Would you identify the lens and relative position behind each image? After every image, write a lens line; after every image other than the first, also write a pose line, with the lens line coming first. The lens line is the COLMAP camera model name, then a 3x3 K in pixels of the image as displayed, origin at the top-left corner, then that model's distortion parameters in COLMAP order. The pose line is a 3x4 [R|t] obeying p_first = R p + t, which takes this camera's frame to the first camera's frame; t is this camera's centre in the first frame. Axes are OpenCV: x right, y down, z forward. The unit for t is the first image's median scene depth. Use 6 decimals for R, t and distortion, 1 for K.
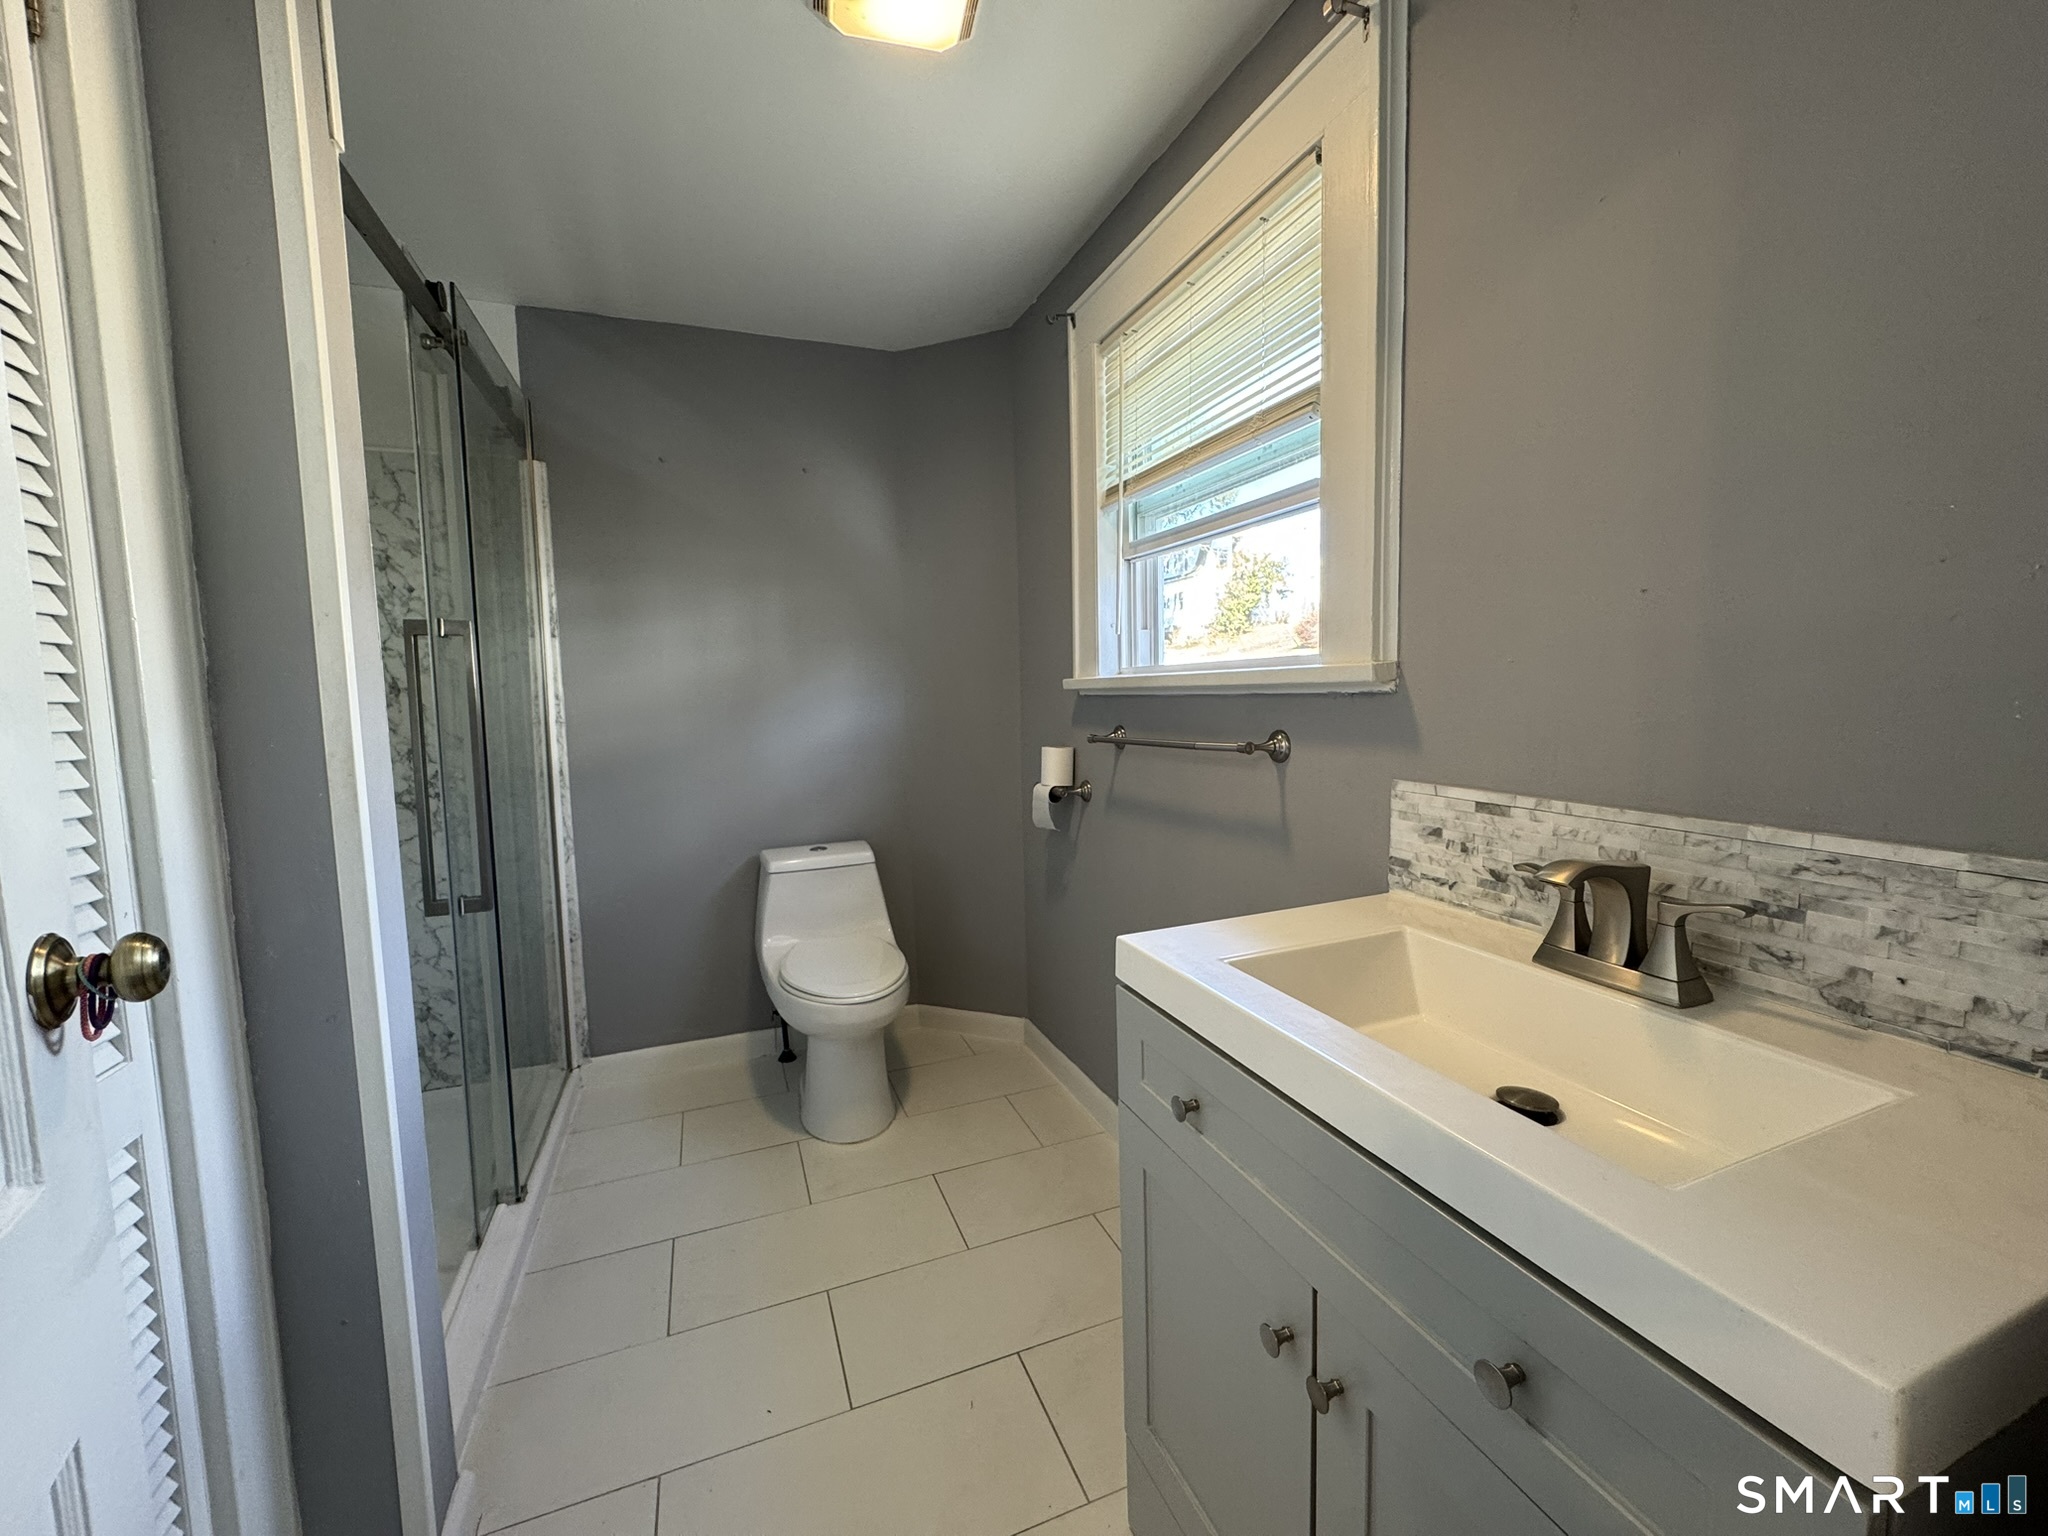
lens RADIAL K [[814.5, 0, 1018.4], [0, 814.5, 751.9], [0, 0, 1]] dist [-0.003598, -0.000053]
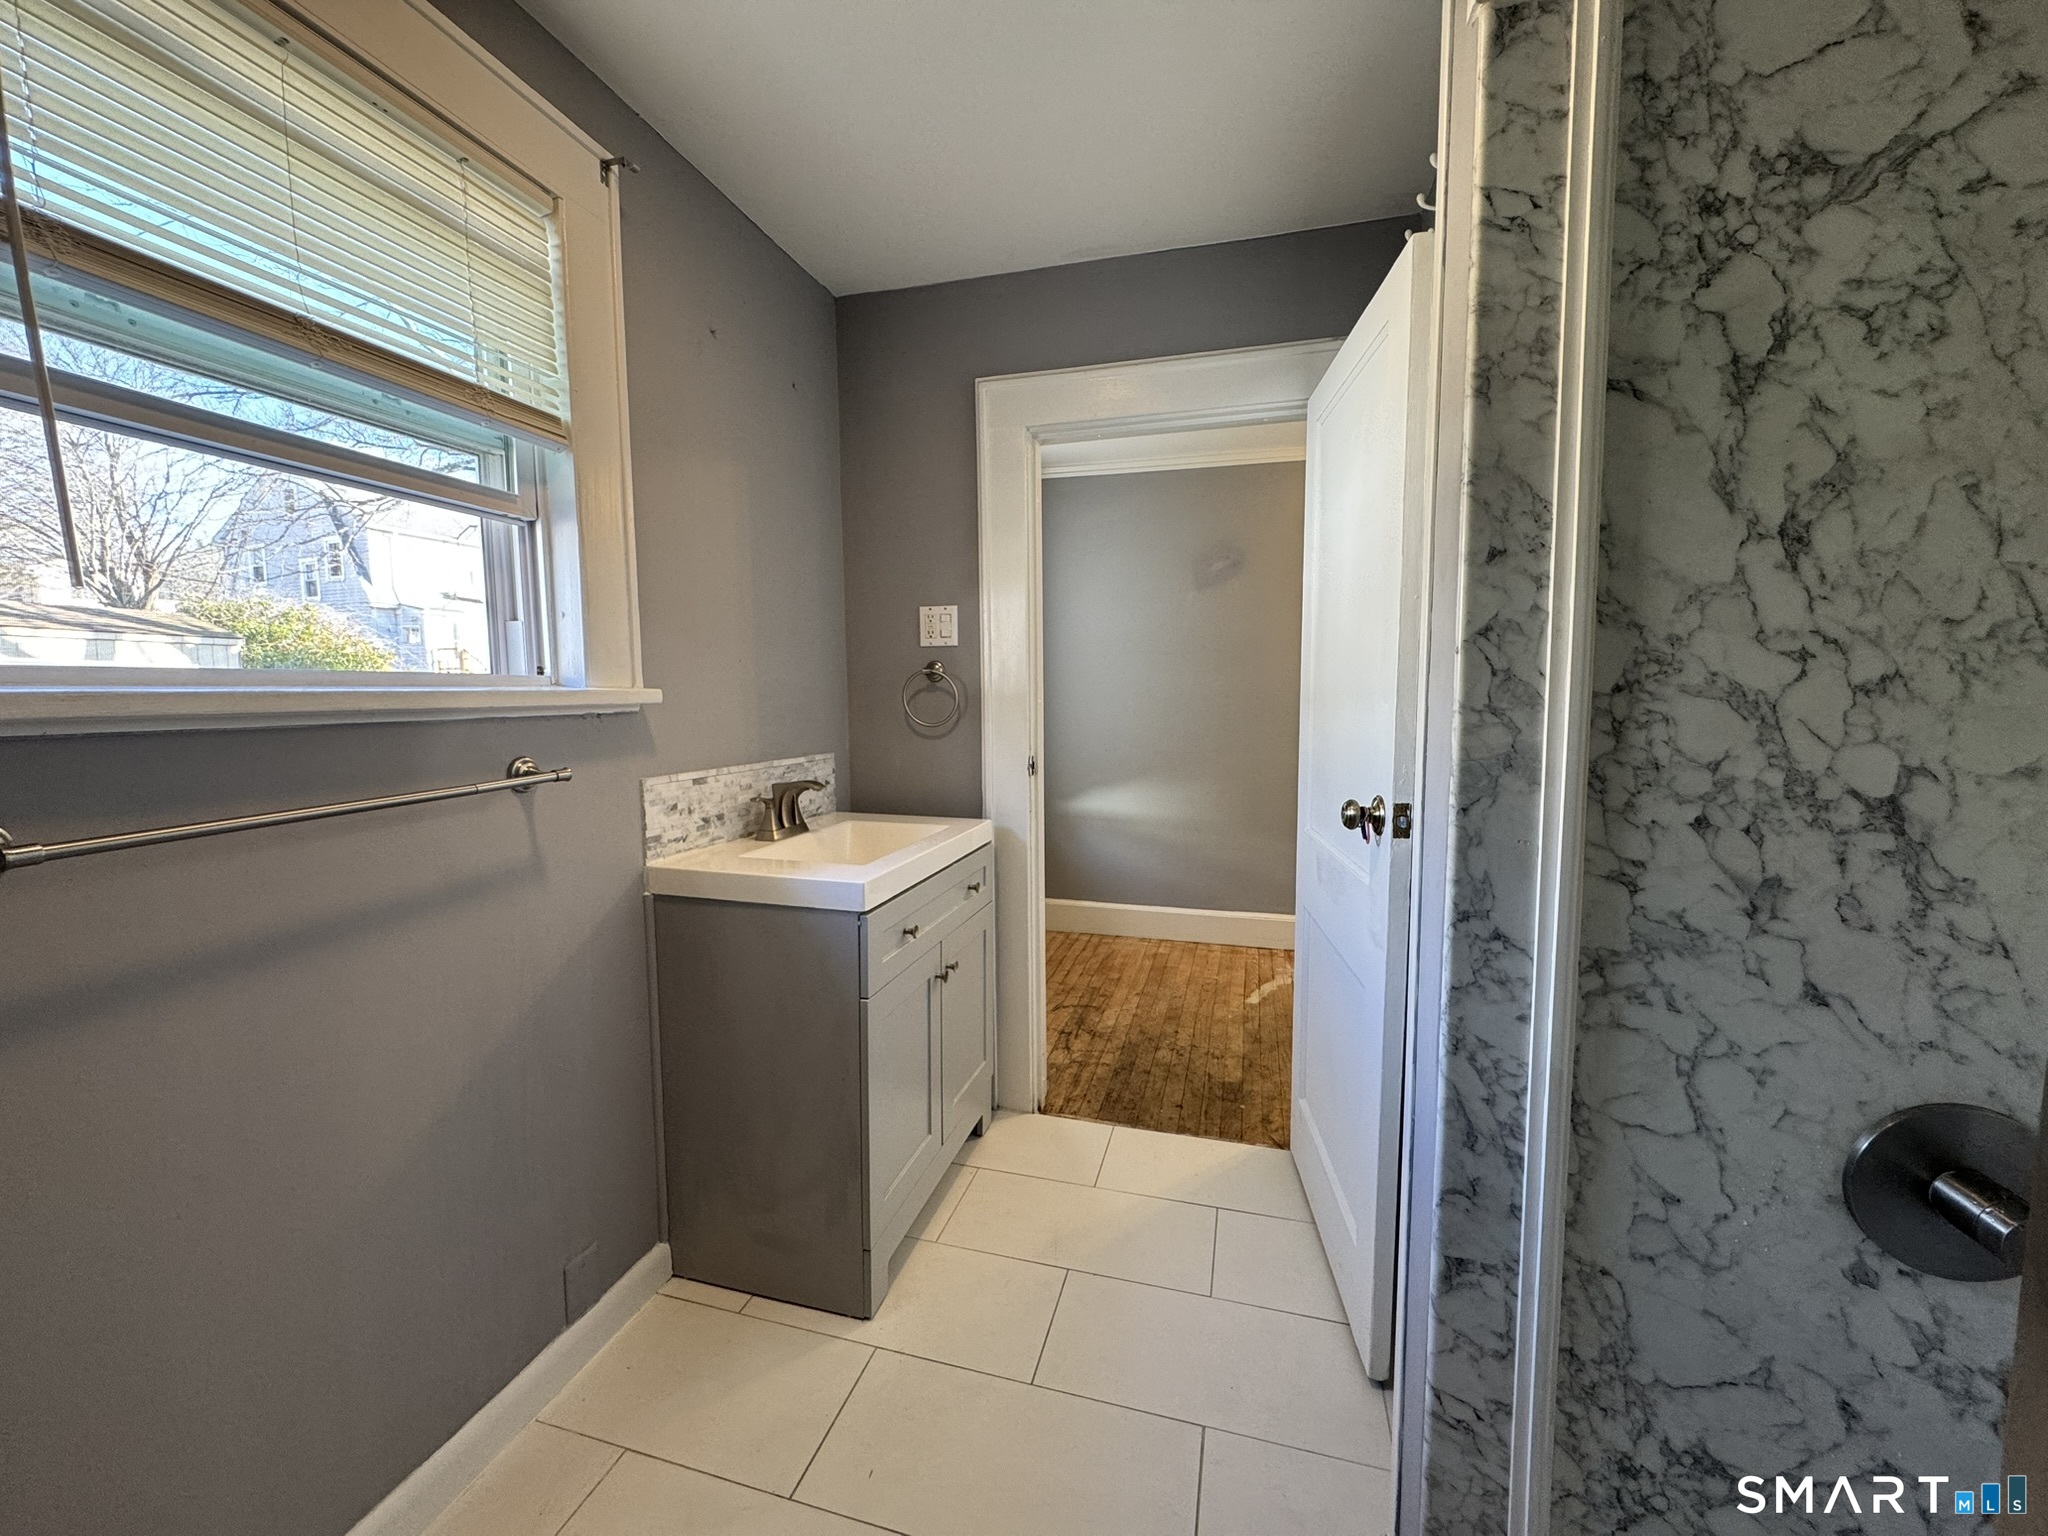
lens RADIAL K [[814.5, 0, 1015.5], [0, 814.5, 770.9], [0, 0, 1]] dist [-0.003598, -0.000053]
pose [[-0.799601, -0.013598, 0.600378, -0.862250], [0.086965, 0.986583, 0.138169, -0.114988], [-0.594201, 0.162692, -0.787690, 1.807629]]
